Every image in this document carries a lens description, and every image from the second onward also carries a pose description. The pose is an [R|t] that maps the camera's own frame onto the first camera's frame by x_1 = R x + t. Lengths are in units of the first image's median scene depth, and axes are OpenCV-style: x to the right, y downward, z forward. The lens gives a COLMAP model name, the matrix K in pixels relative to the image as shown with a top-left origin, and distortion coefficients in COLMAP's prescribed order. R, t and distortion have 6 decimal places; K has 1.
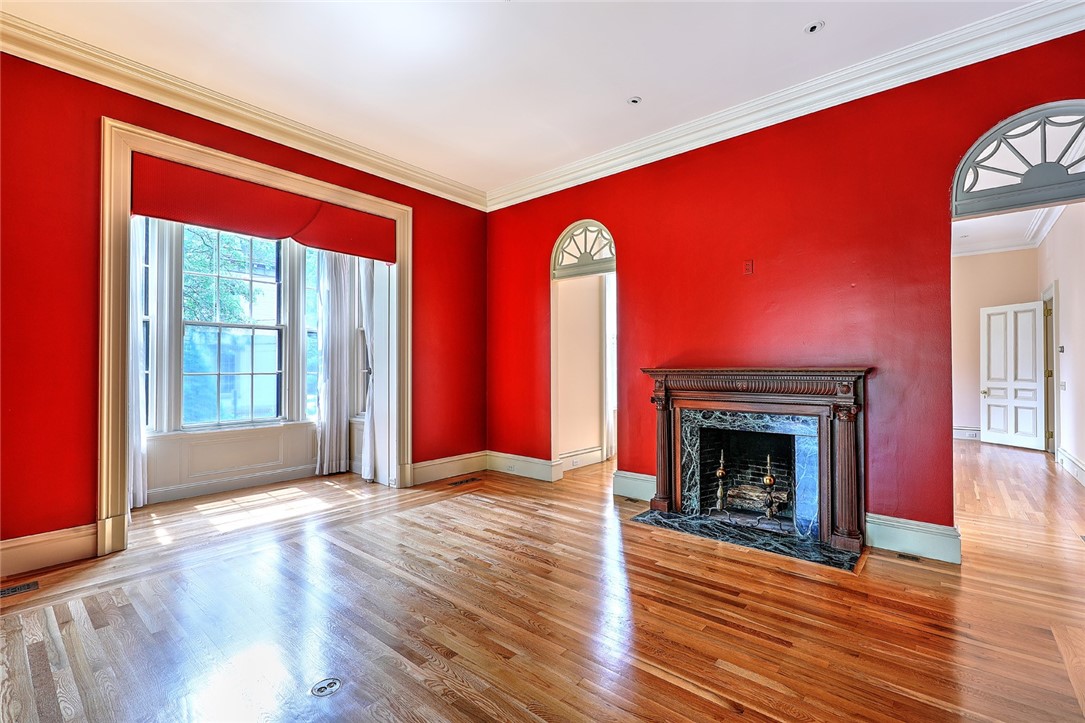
lens RADIAL K [[479.0, 0, 543.2], [0, 479.0, 364.2], [0, 0, 1]] dist [-0.000490, -0.000019]
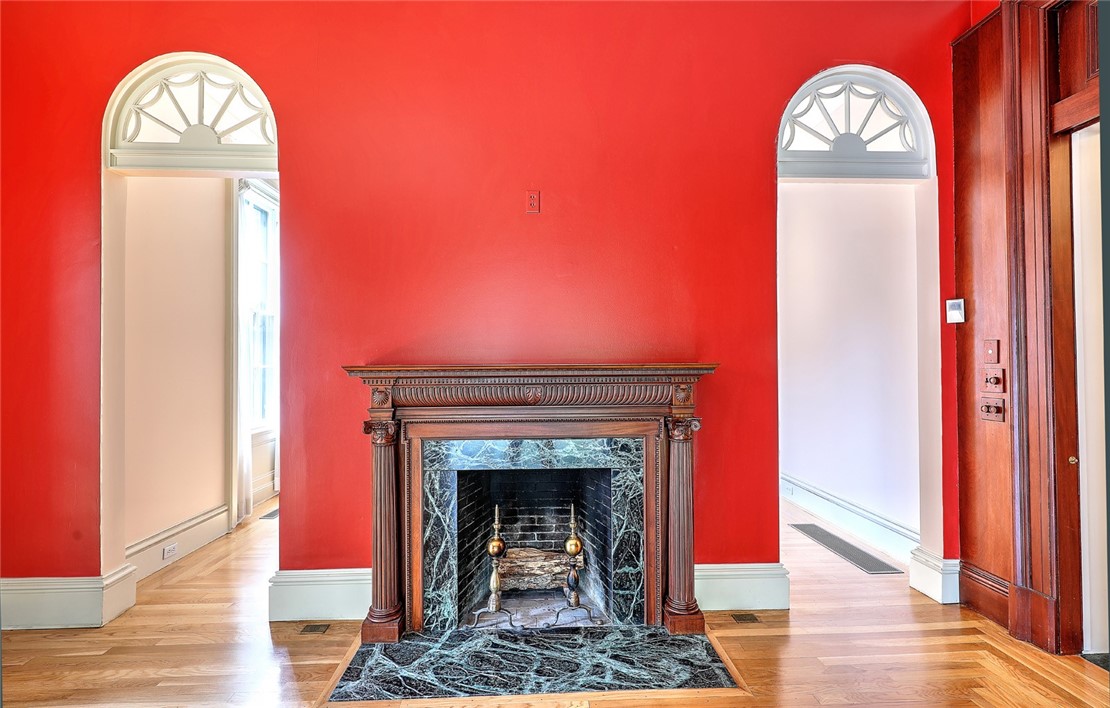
lens RADIAL K [[488.2, 0, 559.4], [0, 488.2, 360.0], [0, 0, 1]] dist [0.004514, 0.000342]
pose [[0.733904, 0.004664, 0.679237, 0.024479], [-0.000711, 0.999981, -0.006099, 0.005491], [-0.679252, 0.003993, 0.733894, 0.494053]]
